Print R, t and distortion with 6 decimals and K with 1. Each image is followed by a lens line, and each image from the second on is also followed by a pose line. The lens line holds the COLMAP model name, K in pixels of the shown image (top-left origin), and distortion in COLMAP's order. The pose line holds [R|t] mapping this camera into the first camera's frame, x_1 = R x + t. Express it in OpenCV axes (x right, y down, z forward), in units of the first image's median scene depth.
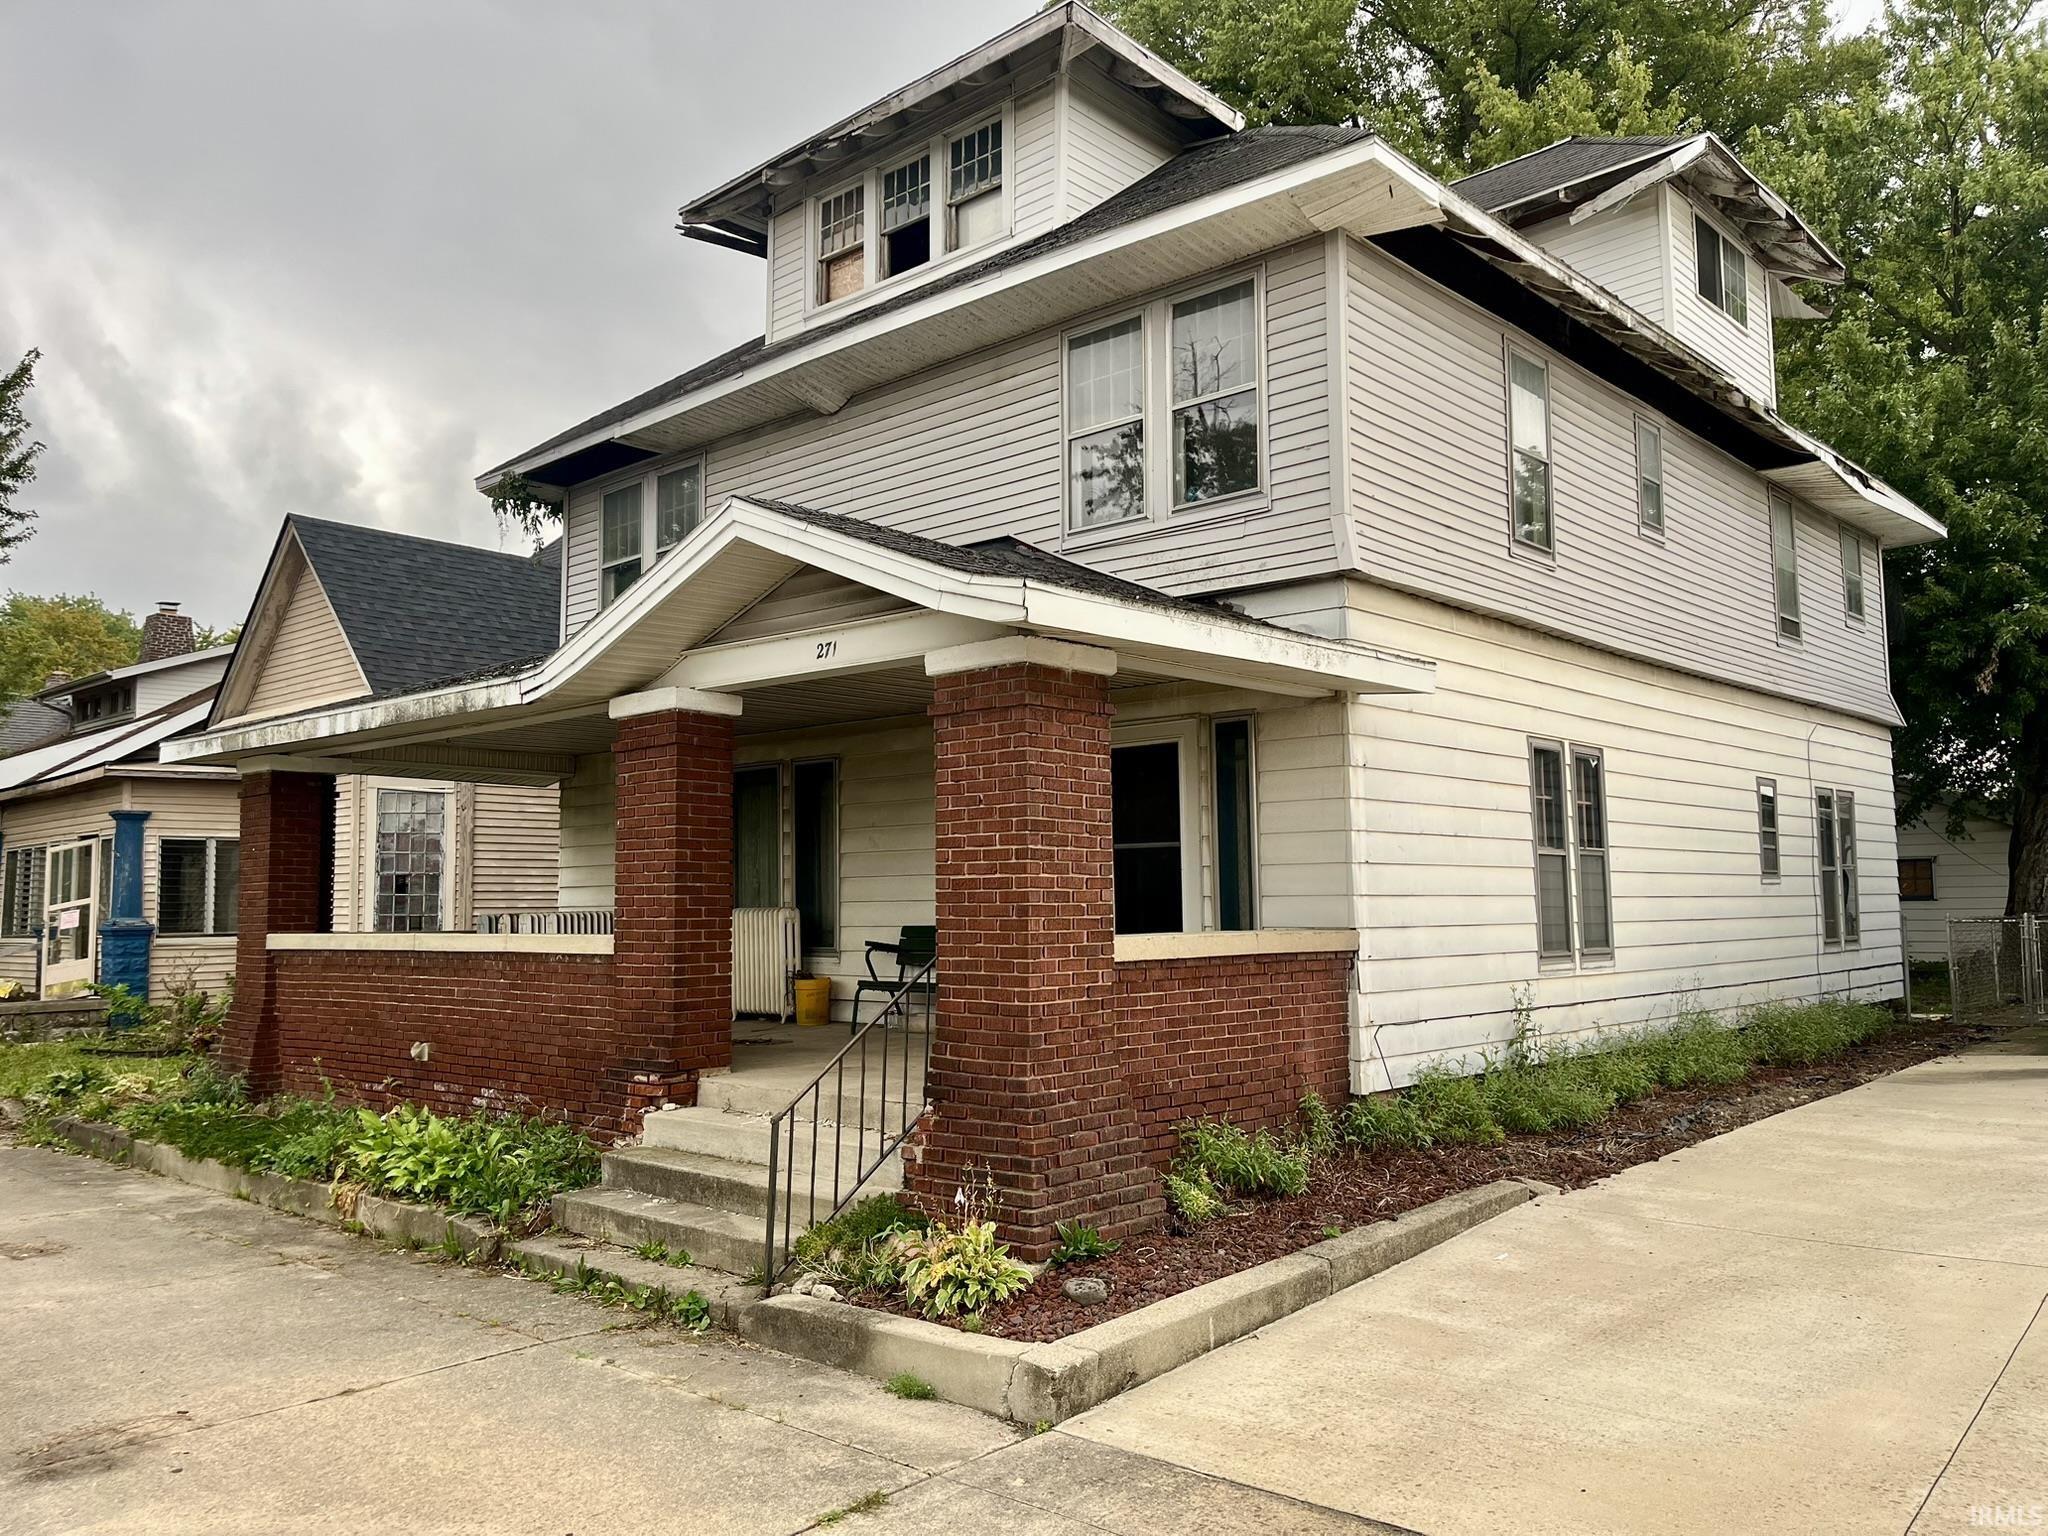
lens RADIAL K [[1554.1, 0, 1015.0], [0, 1554.1, 774.9], [0, 0, 1]] dist [0.013501, 0.002104]
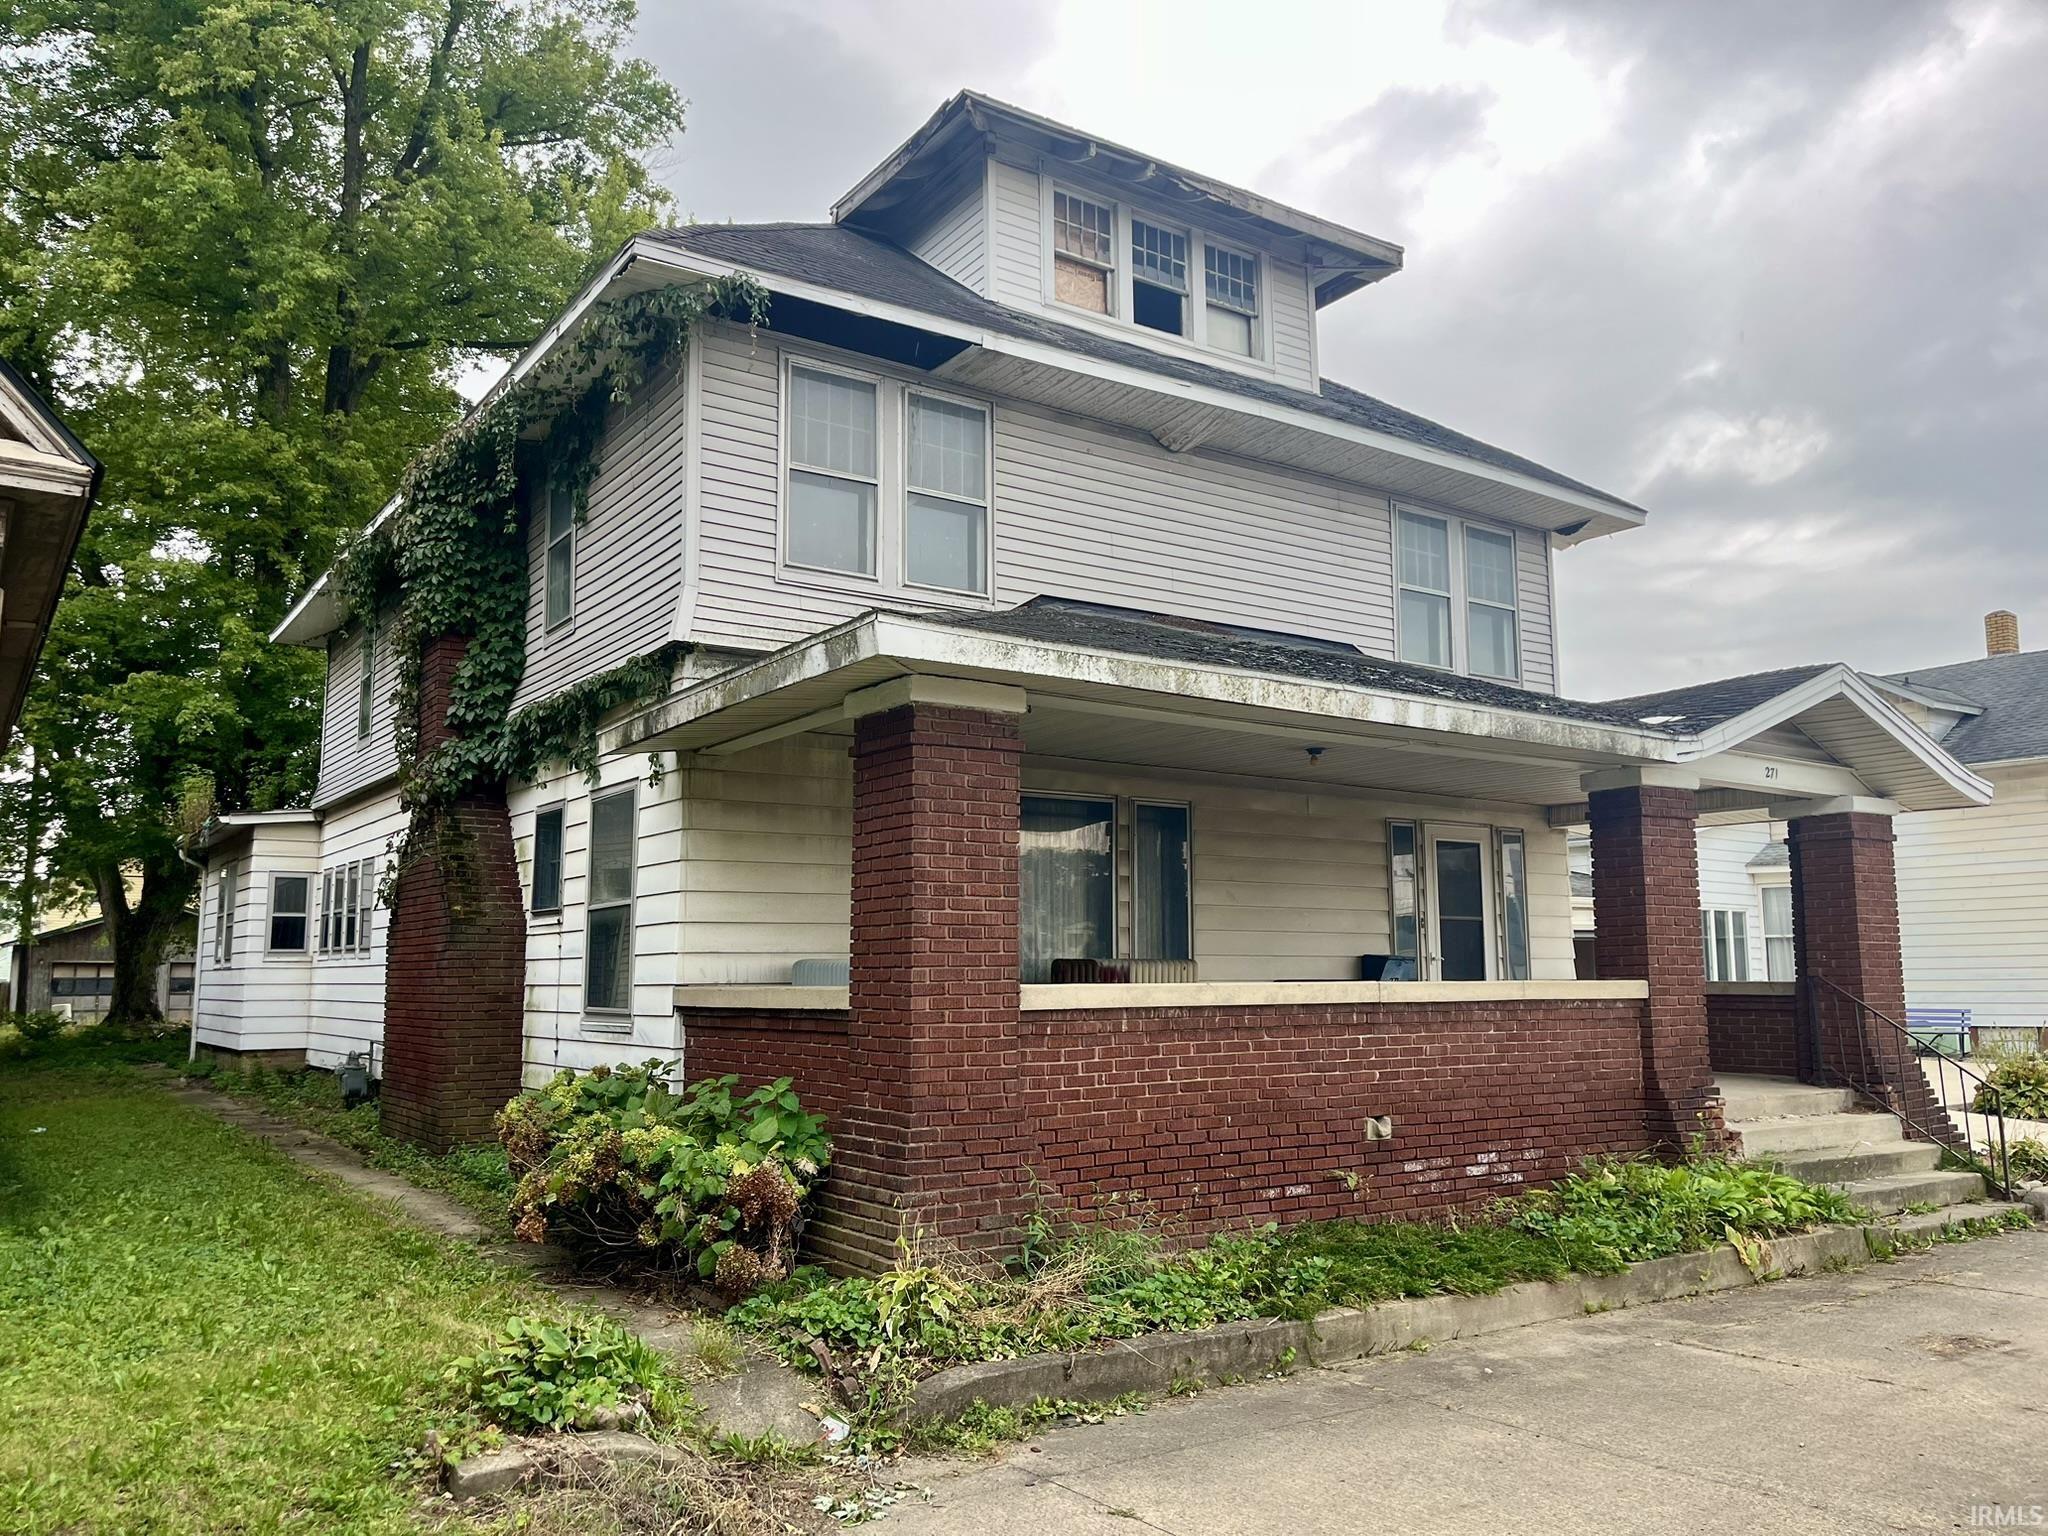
lens RADIAL K [[1554.1, 0, 1012.8], [0, 1554.1, 763.9], [0, 0, 1]] dist [0.013501, 0.002104]
pose [[0.228672, 0.138289, 0.963631, -1.257779], [-0.083766, 0.988983, -0.122050, 0.106531], [-0.969893, -0.052810, 0.237737, 1.021854]]
